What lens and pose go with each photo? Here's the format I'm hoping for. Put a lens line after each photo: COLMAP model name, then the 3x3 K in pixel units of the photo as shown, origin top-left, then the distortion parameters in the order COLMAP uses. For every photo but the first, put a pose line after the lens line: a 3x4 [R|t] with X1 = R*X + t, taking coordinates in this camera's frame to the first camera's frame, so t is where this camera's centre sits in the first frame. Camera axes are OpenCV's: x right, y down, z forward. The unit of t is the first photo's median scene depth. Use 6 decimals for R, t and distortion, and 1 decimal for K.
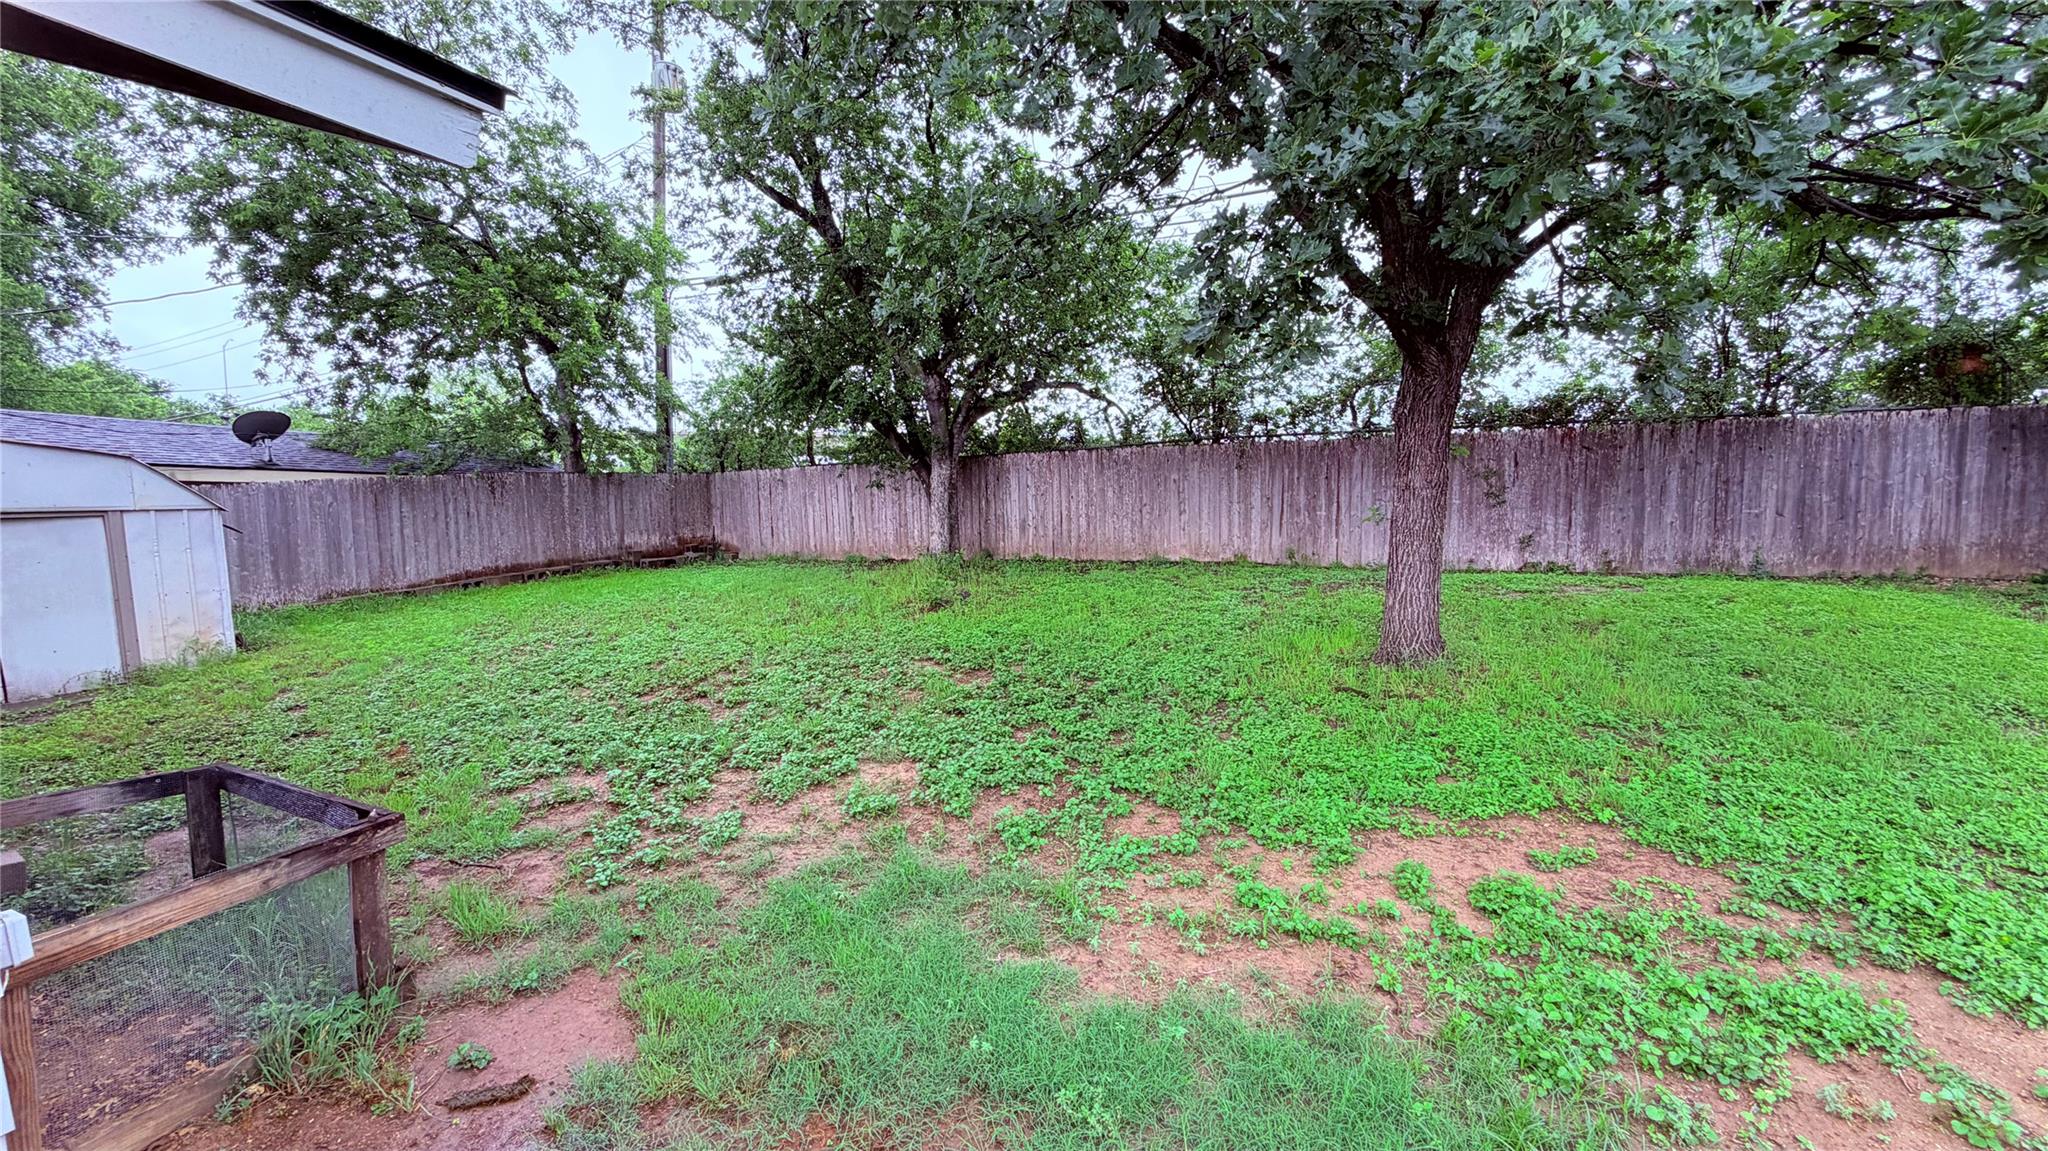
lens RADIAL K [[816.4, 0, 1021.2], [0, 816.4, 577.3], [0, 0, 1]] dist [0.000699, -0.000177]
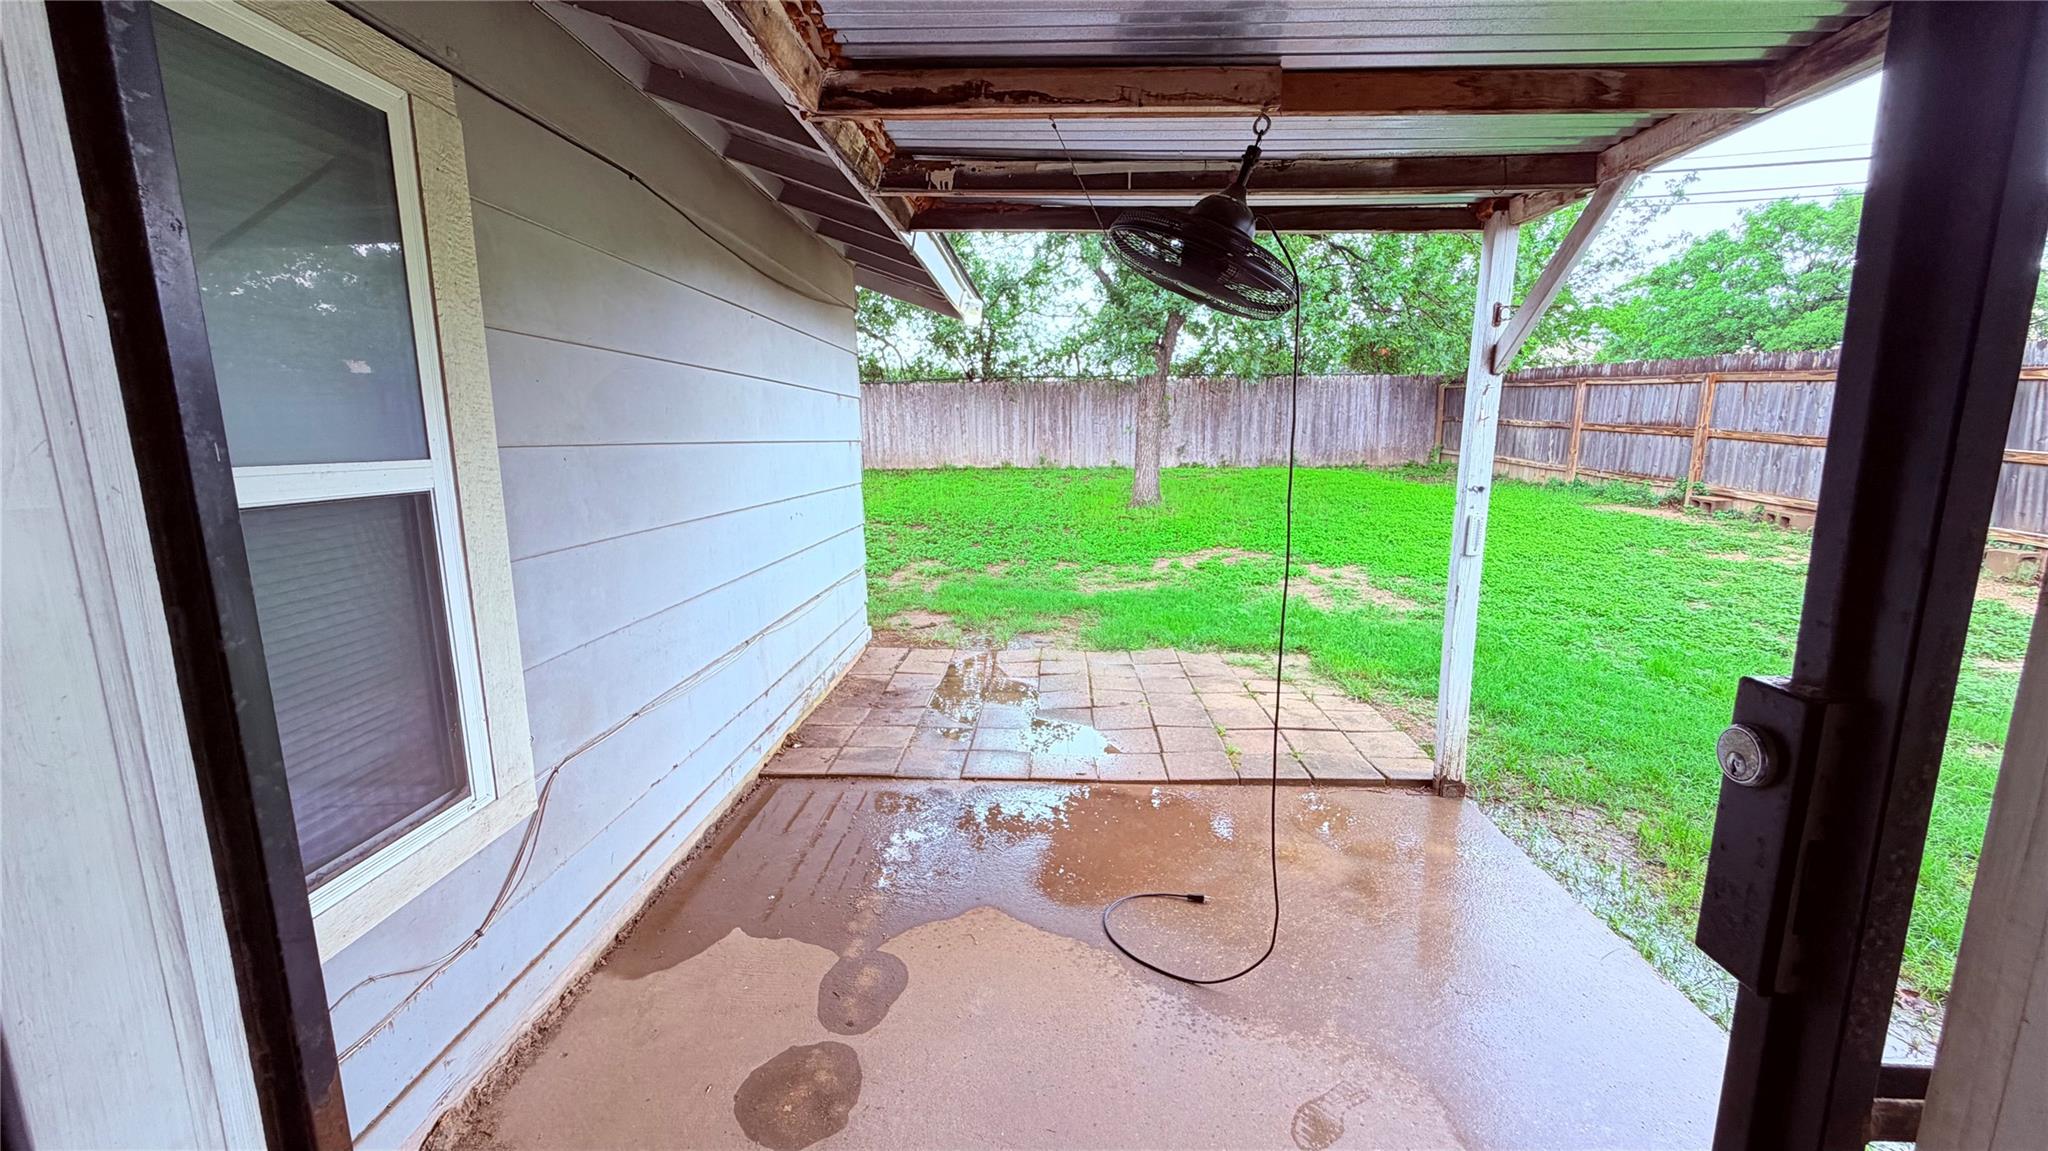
lens RADIAL K [[816.4, 0, 1024.5], [0, 816.4, 577.9], [0, 0, 1]] dist [0.000699, -0.000177]
pose [[0.921461, -0.068498, 0.382383, -0.308455], [0.033119, 0.994600, 0.098357, 0.040212], [-0.387056, -0.077968, 0.918754, -0.390575]]
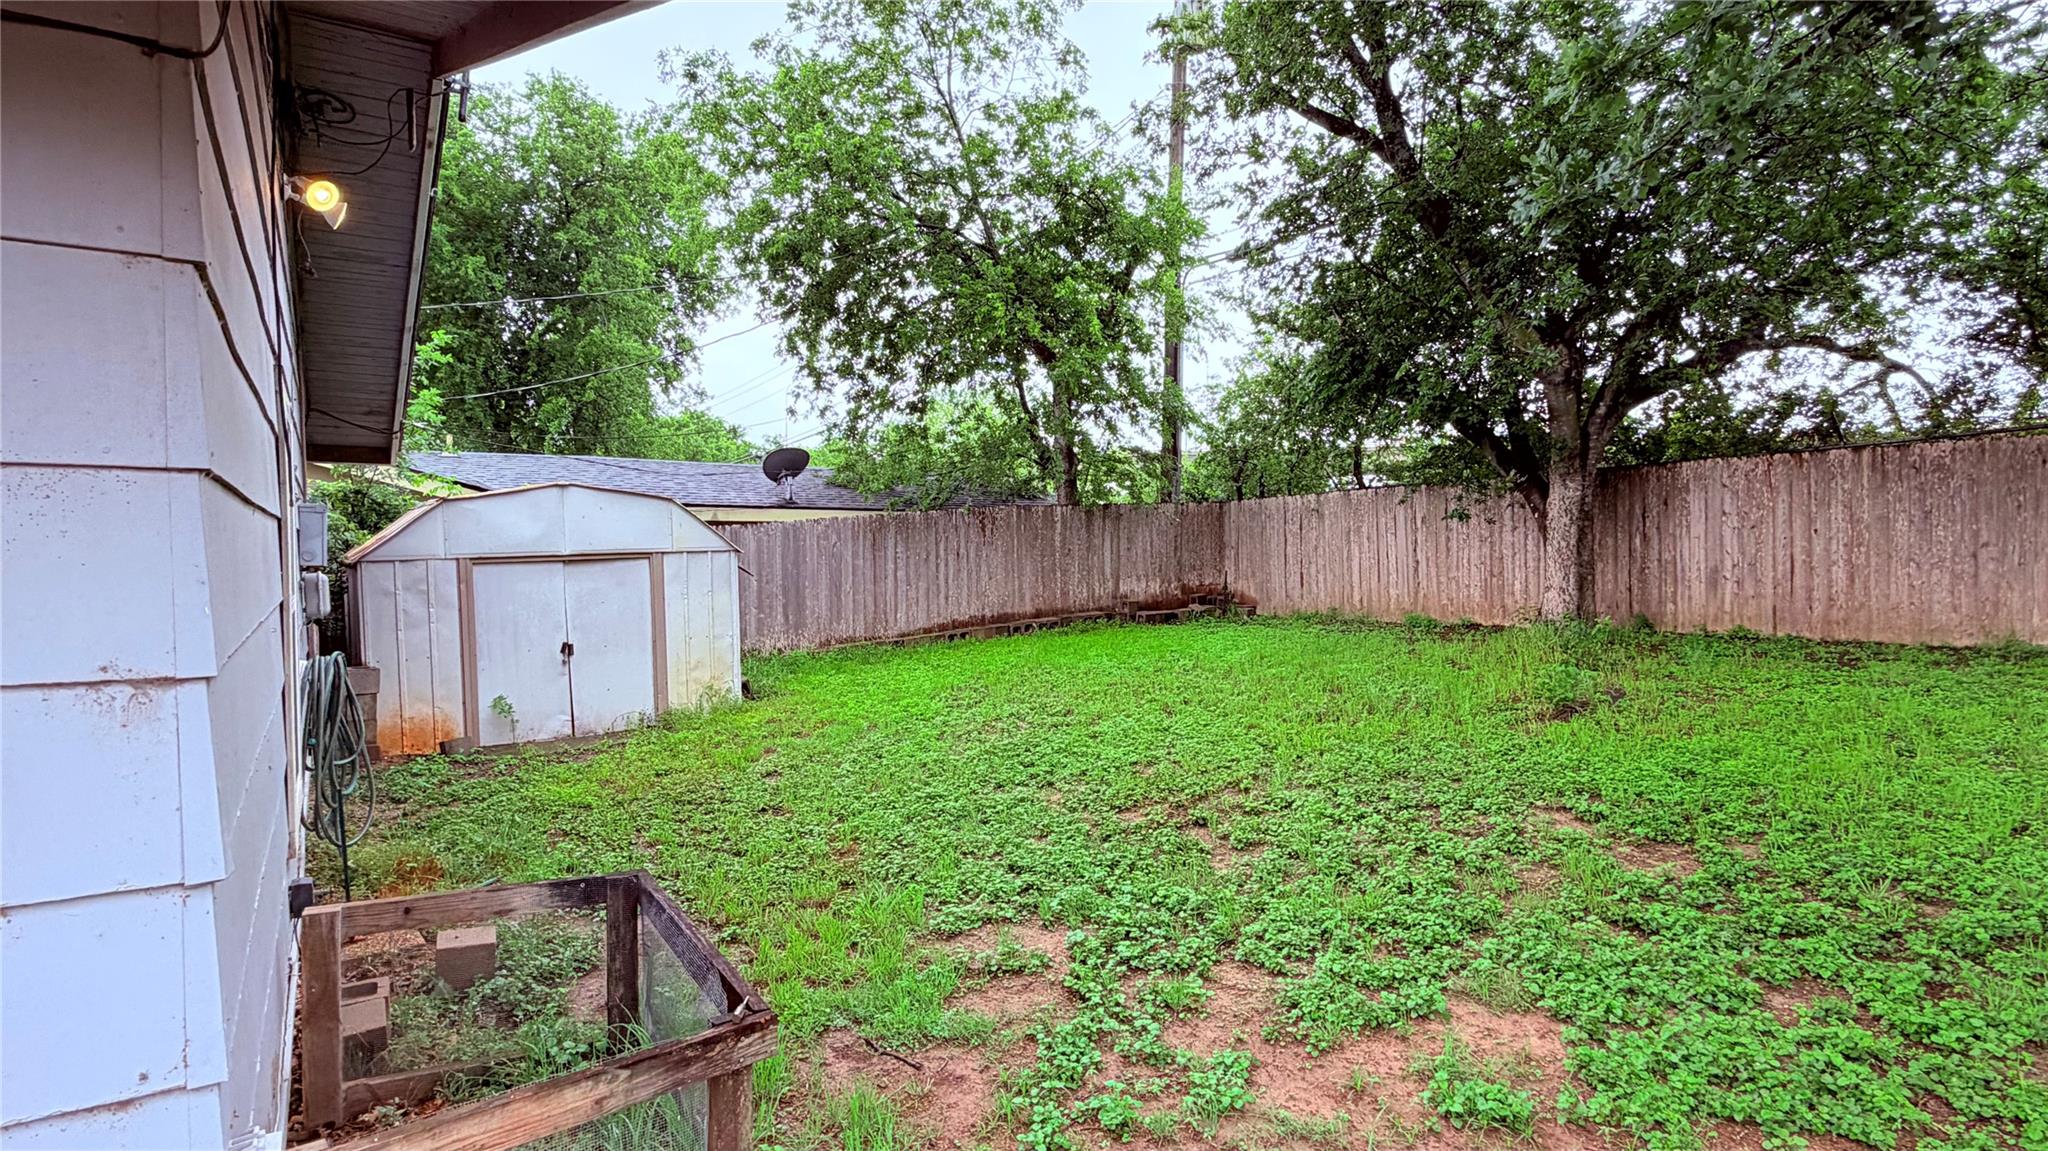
lens RADIAL K [[1065.9, 0, 1023.4], [0, 1065.9, 577.4], [0, 0, 1]] dist [0.000570, 0.000574]
pose [[0.853692, 0.016759, -0.520508, -0.031160], [-0.044463, 0.998178, -0.040787, -0.012309], [0.518876, 0.057963, 0.852882, 0.083238]]
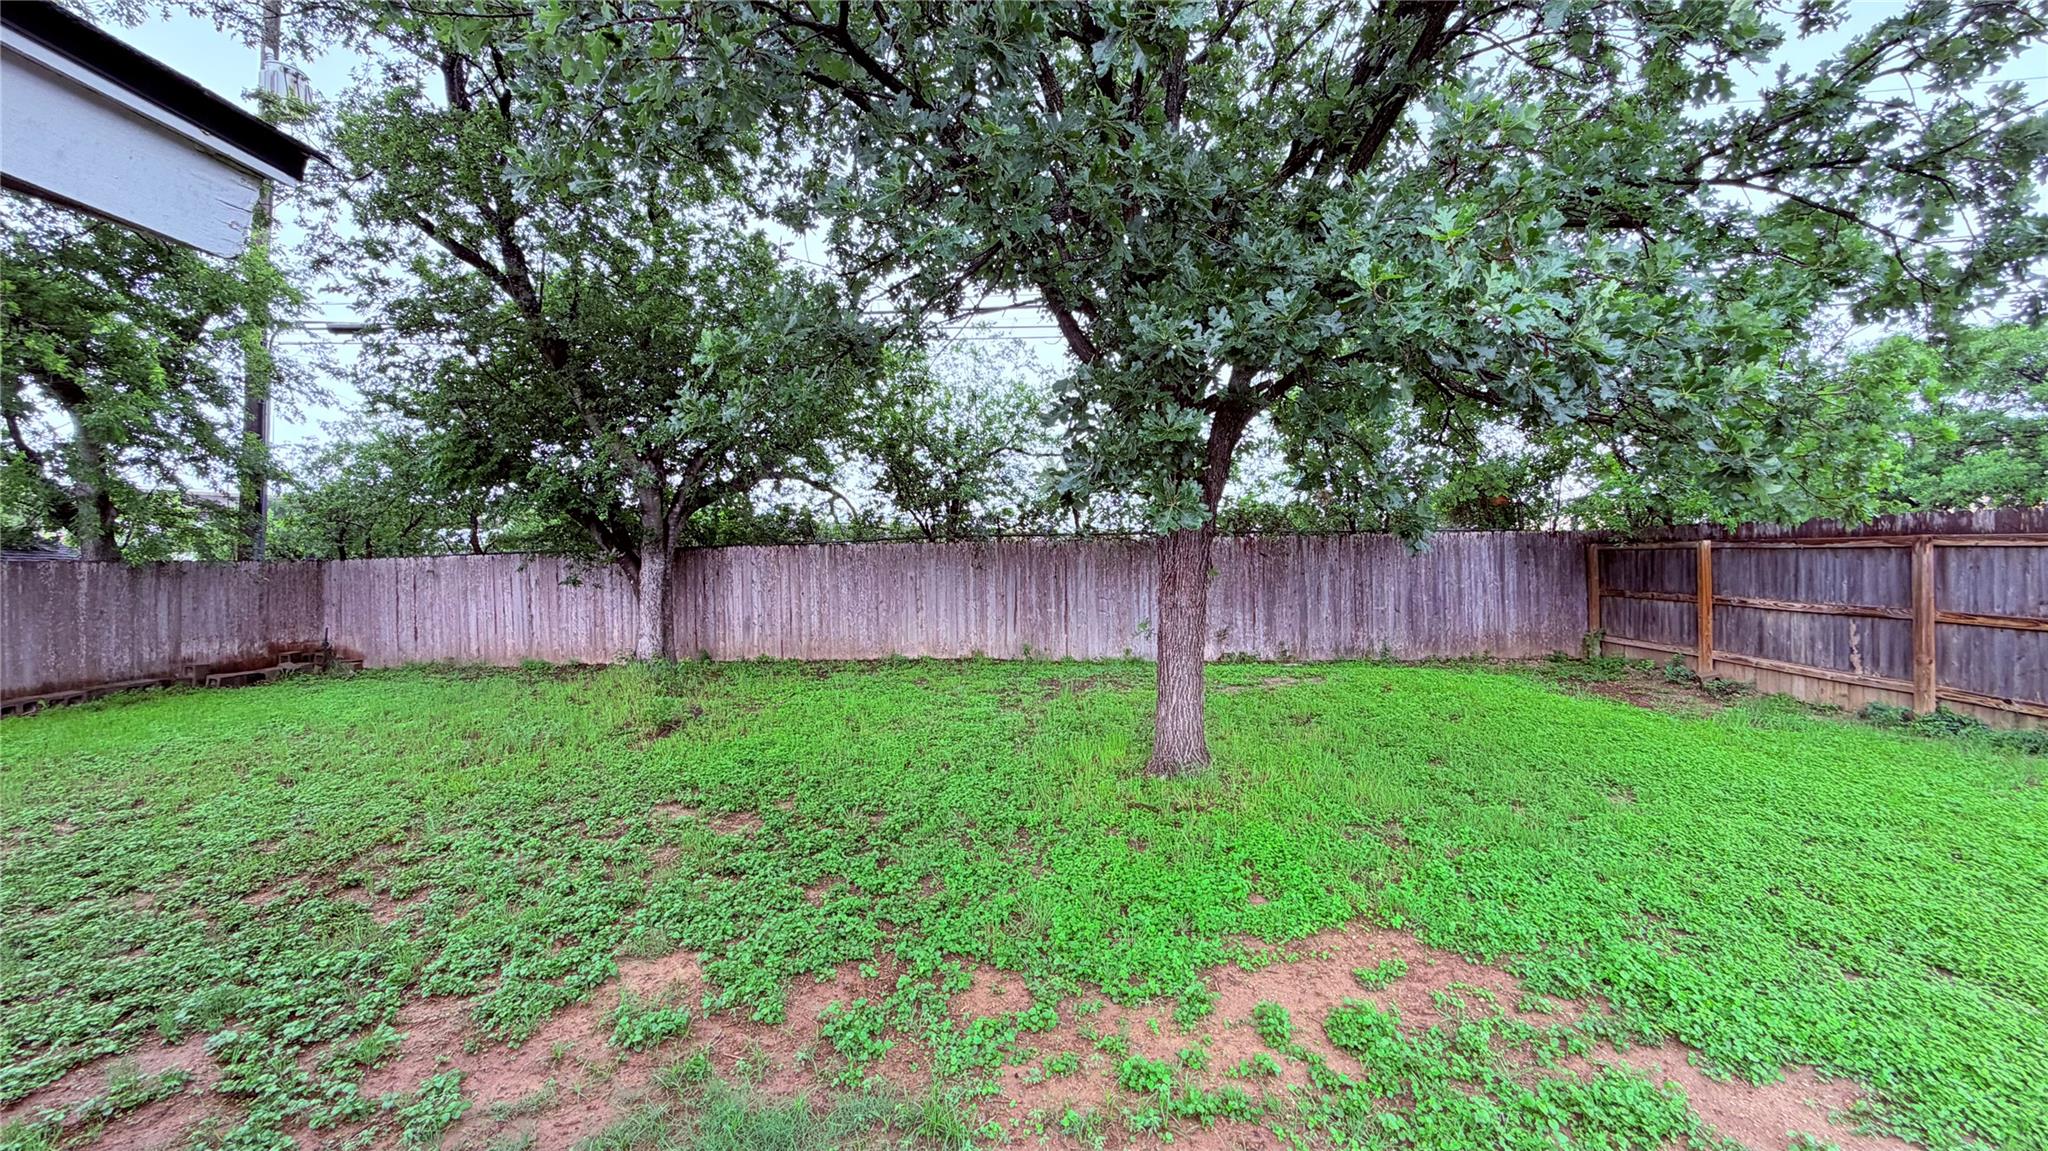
lens RADIAL K [[816.4, 0, 1021.5], [0, 816.4, 578.4], [0, 0, 1]] dist [0.000699, -0.000177]
pose [[0.933455, 0.003456, 0.358677, -0.053761], [0.031133, 0.995399, -0.090615, -0.029200], [-0.357340, 0.095752, 0.929053, 0.036369]]
